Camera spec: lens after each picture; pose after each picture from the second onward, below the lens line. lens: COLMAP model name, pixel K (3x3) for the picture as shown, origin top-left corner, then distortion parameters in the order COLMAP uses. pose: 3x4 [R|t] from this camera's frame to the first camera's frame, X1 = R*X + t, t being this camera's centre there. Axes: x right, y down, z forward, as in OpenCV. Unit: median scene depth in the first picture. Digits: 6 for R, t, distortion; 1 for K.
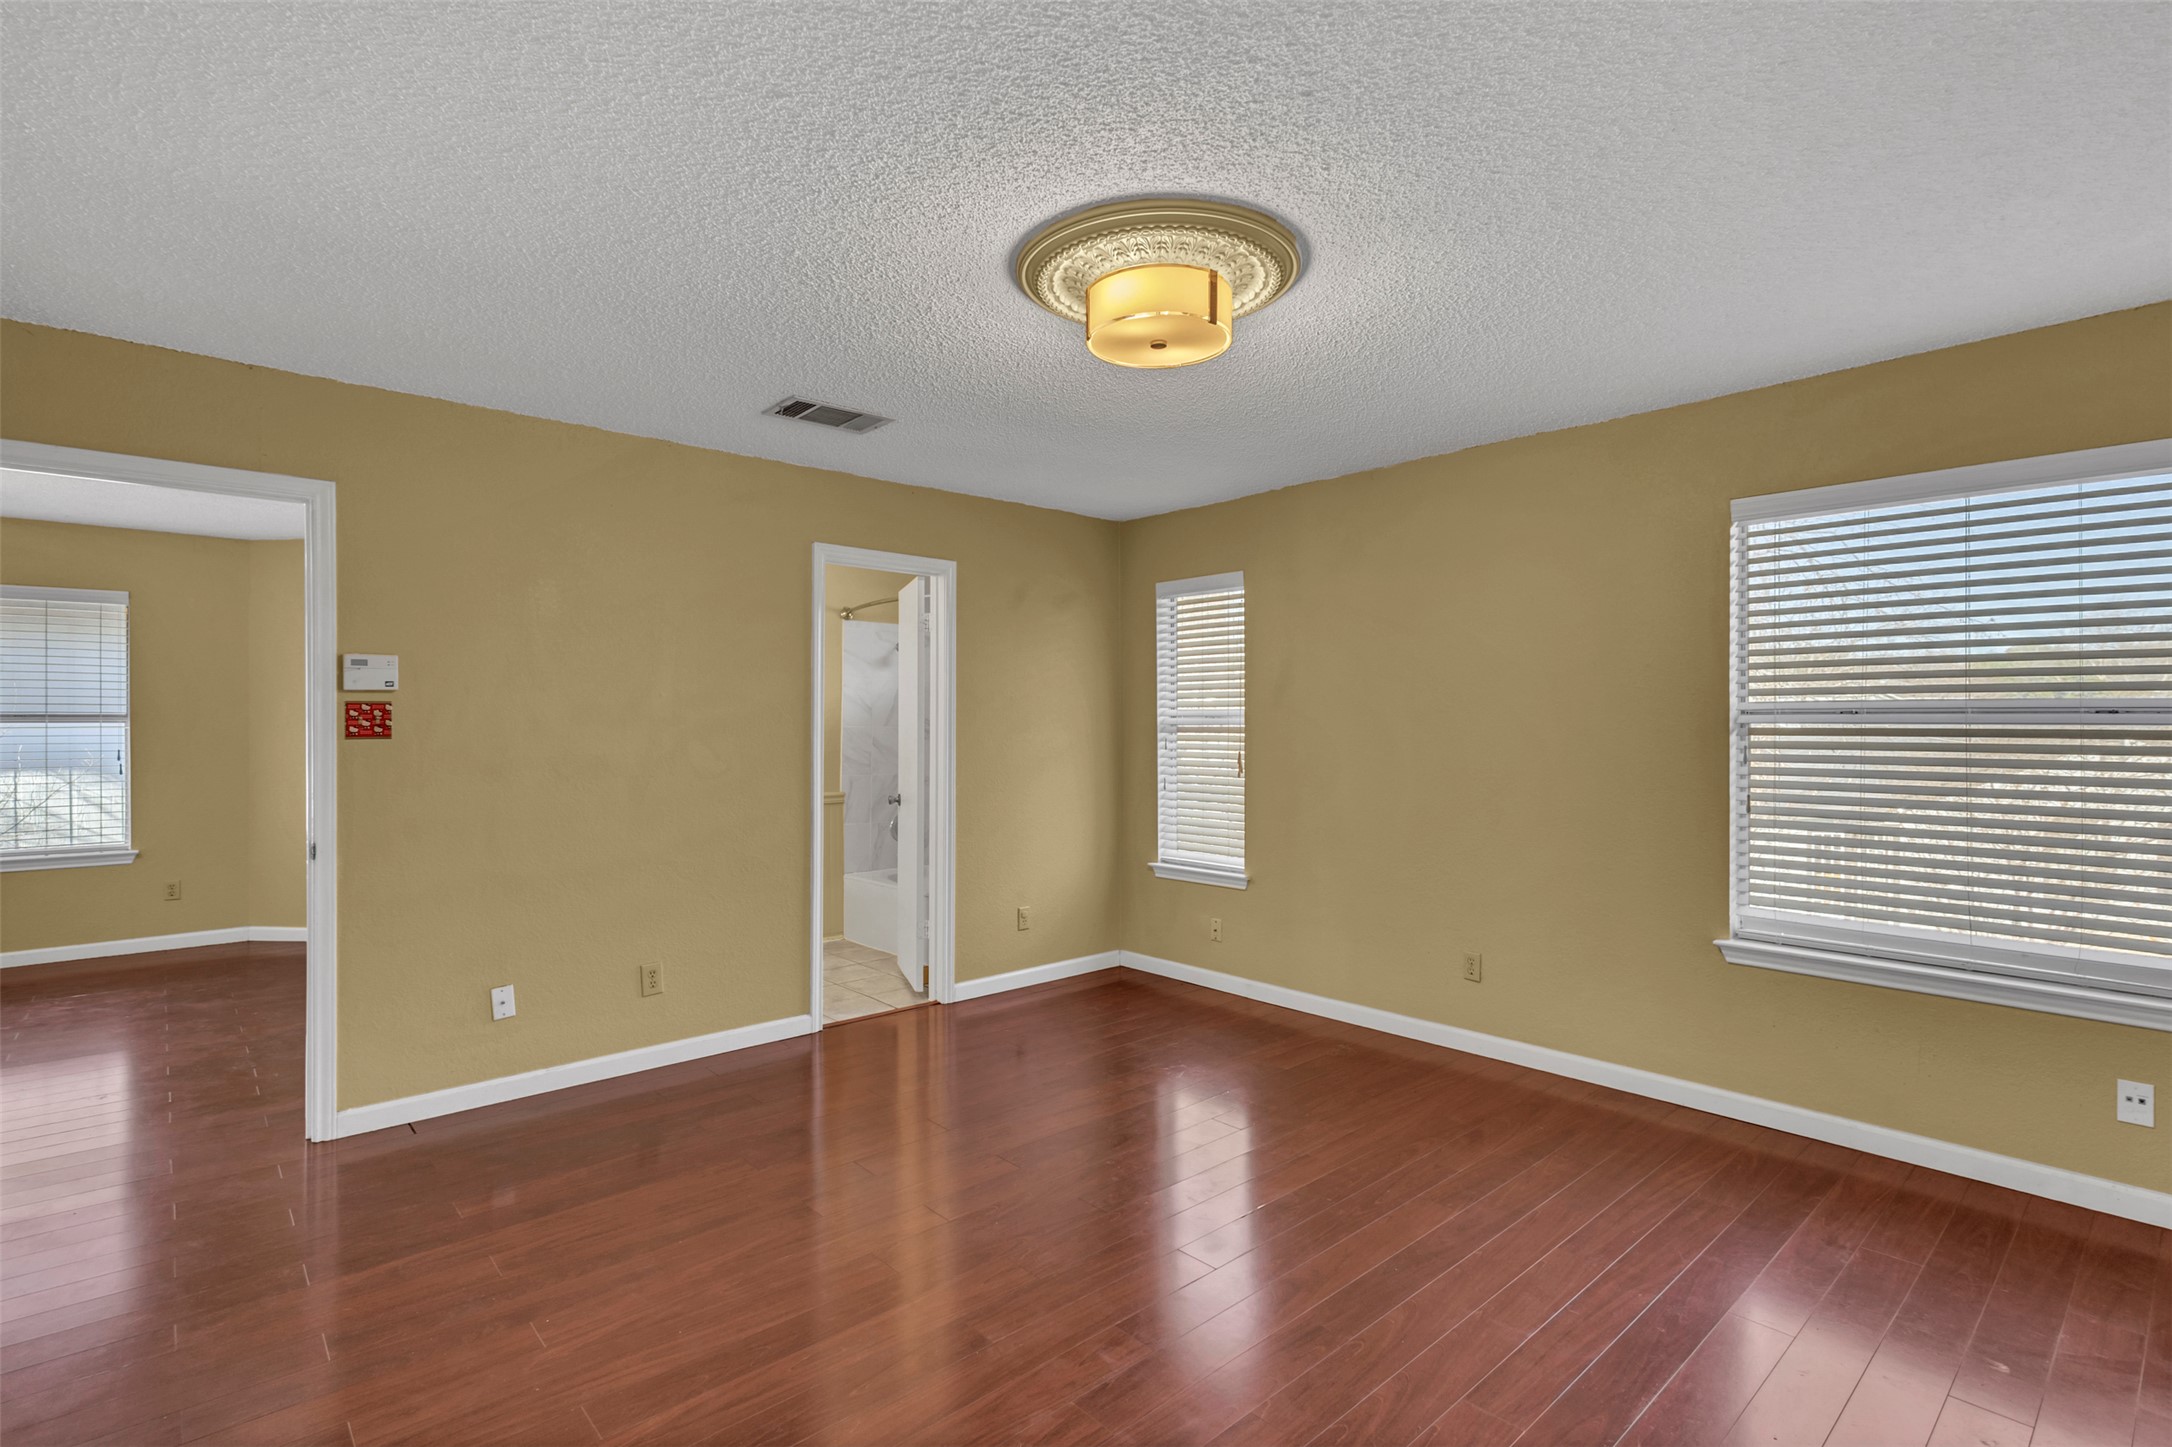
lens RADIAL K [[1020.1, 0, 1069.2], [0, 1020.1, 731.4], [0, 0, 1]] dist [0.003656, -0.002547]
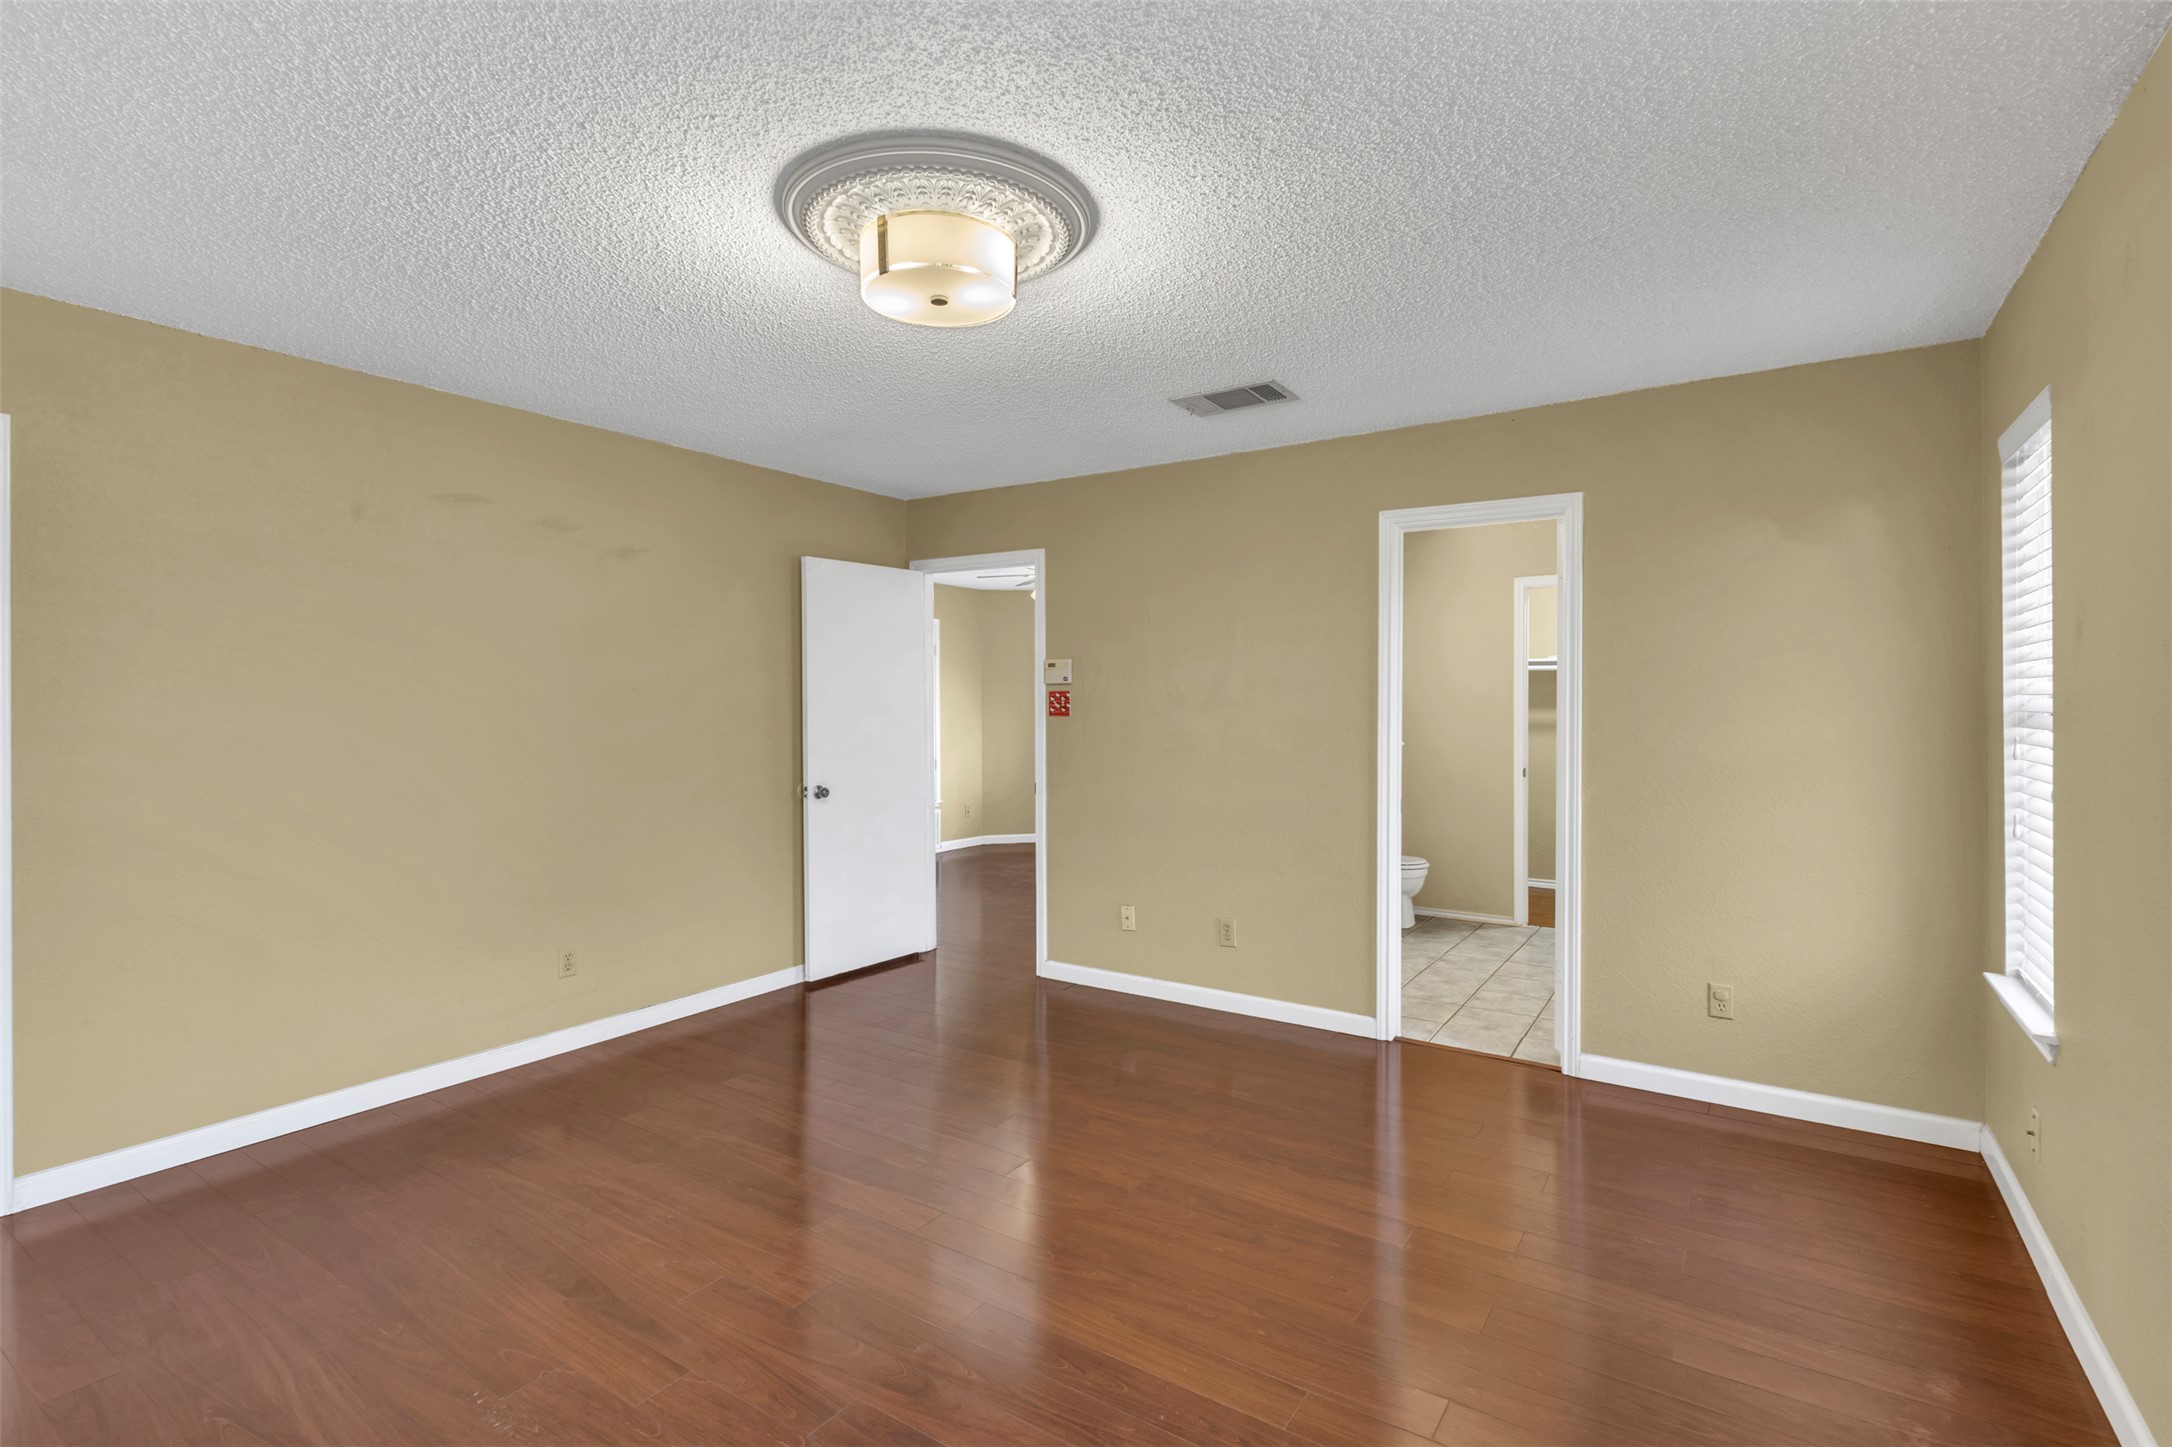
lens RADIAL K [[1020.1, 0, 1081.5], [0, 1020.1, 714.3], [0, 0, 1]] dist [0.003656, -0.002547]
pose [[0.255599, 0.011162, -0.966718, 0.686911], [-0.010515, 0.999906, 0.008765, -0.007800], [0.966726, 0.007925, 0.255693, 0.594446]]
